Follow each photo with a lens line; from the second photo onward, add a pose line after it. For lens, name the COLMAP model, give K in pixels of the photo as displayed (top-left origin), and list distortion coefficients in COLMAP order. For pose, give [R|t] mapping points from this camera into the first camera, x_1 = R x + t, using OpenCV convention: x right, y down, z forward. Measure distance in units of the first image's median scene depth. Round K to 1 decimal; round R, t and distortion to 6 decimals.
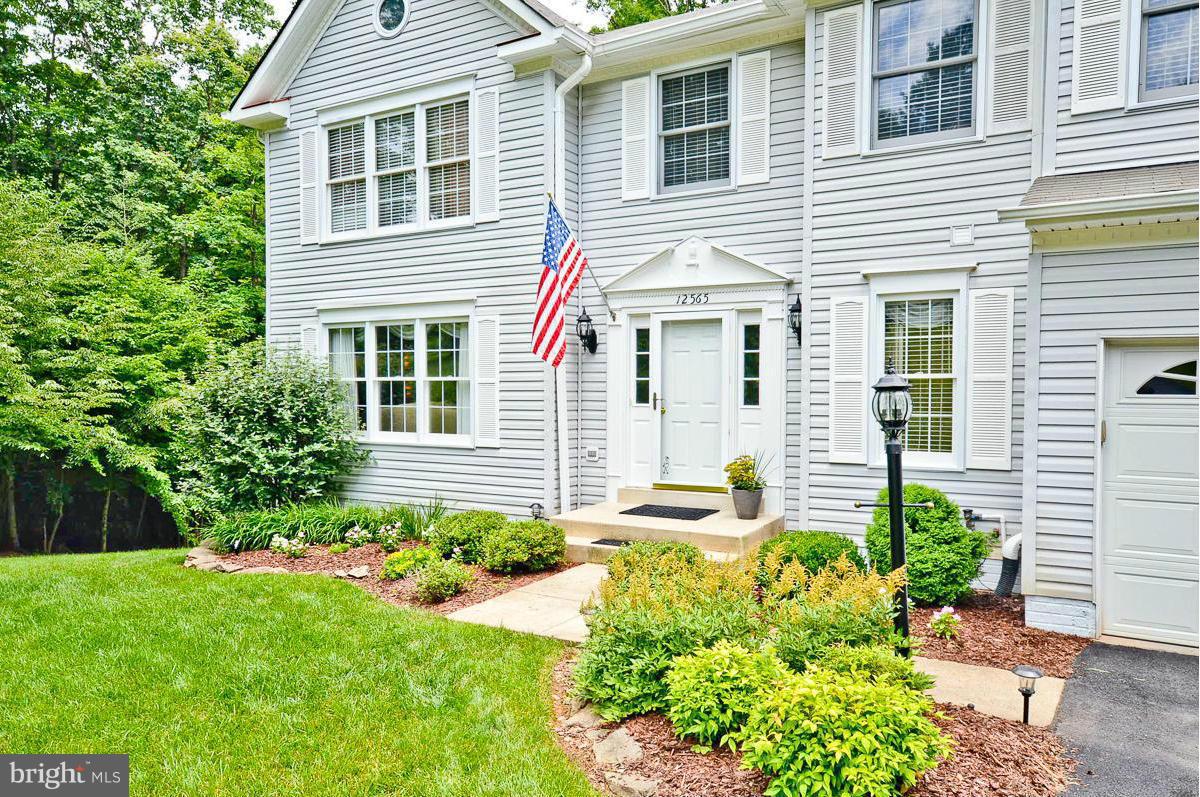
lens RADIAL K [[831.0, 0, 597.9], [0, 831.0, 409.0], [0, 0, 1]] dist [0.013646, 0.005489]
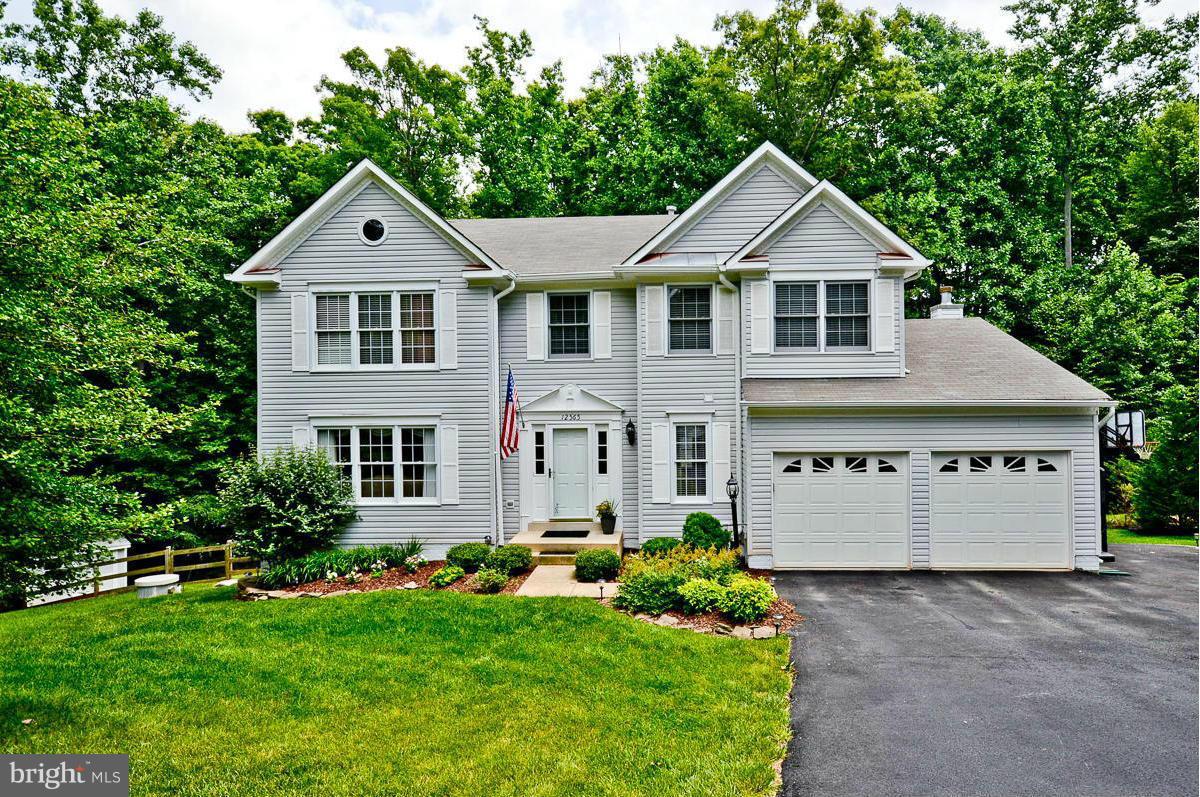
lens RADIAL K [[831.0, 0, 597.9], [0, 831.0, 396.4], [0, 0, 1]] dist [0.013646, 0.005489]
pose [[0.872060, -0.005936, 0.489363, -0.702624], [0.018252, 0.999625, -0.020401, -0.133131], [-0.489058, 0.026723, 0.871842, -0.611612]]
